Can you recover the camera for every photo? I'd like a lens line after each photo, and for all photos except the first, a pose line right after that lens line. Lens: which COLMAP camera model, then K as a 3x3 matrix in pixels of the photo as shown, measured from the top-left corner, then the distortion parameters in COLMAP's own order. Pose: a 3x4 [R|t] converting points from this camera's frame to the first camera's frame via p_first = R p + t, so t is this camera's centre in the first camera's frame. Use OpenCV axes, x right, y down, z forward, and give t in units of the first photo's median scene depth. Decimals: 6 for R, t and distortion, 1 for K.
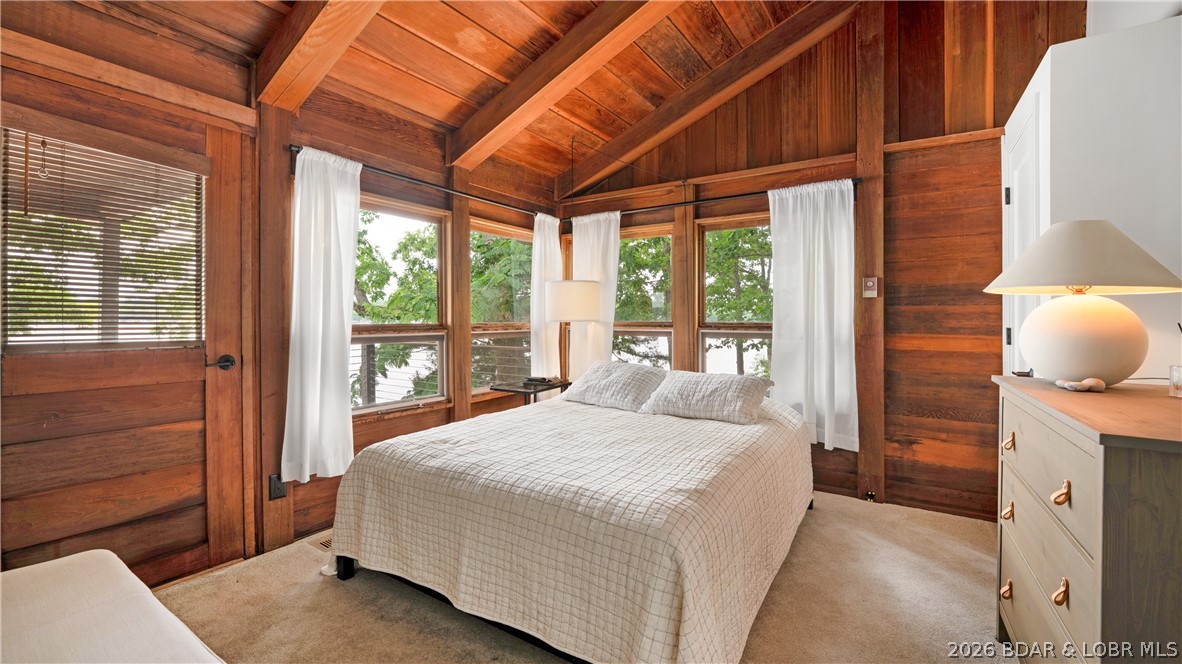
lens RADIAL K [[528.3, 0, 591.0], [0, 528.3, 332.0], [0, 0, 1]] dist [-0.001194, 0.000032]
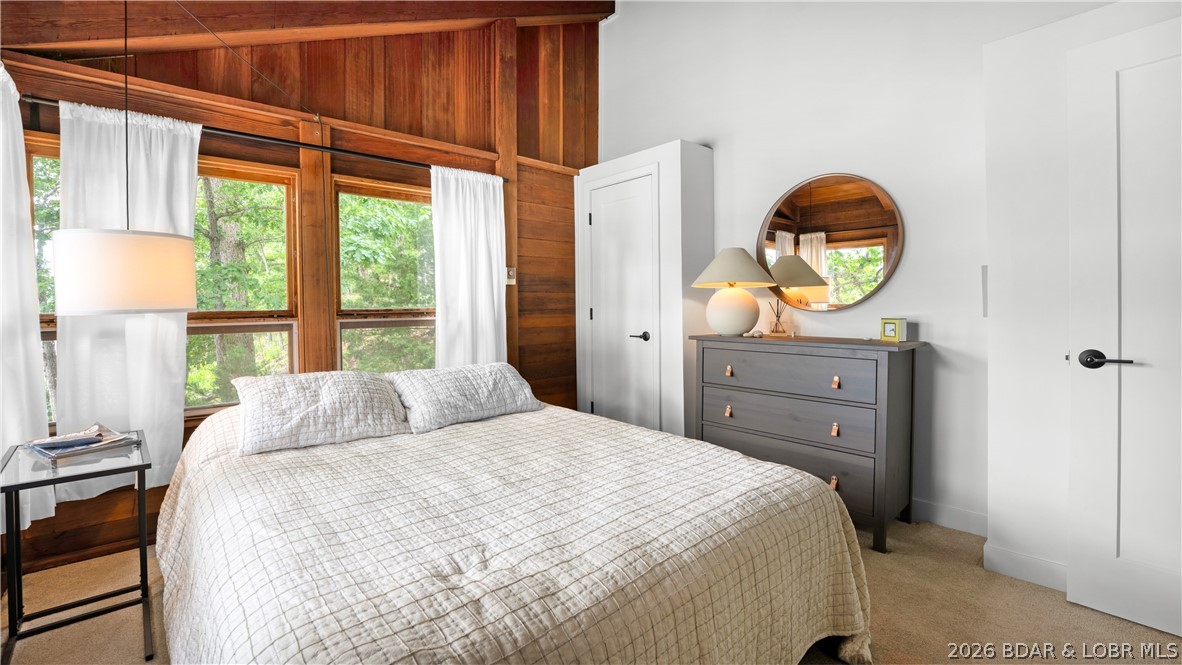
lens RADIAL K [[481.3, 0, 591.0], [0, 481.3, 332.5], [0, 0, 1]] dist [-0.013440, -0.000065]
pose [[0.263363, -0.062479, 0.962671, -0.413249], [0.038314, 0.997791, 0.054276, -0.010360], [-0.963936, 0.022590, 0.265175, 0.510059]]
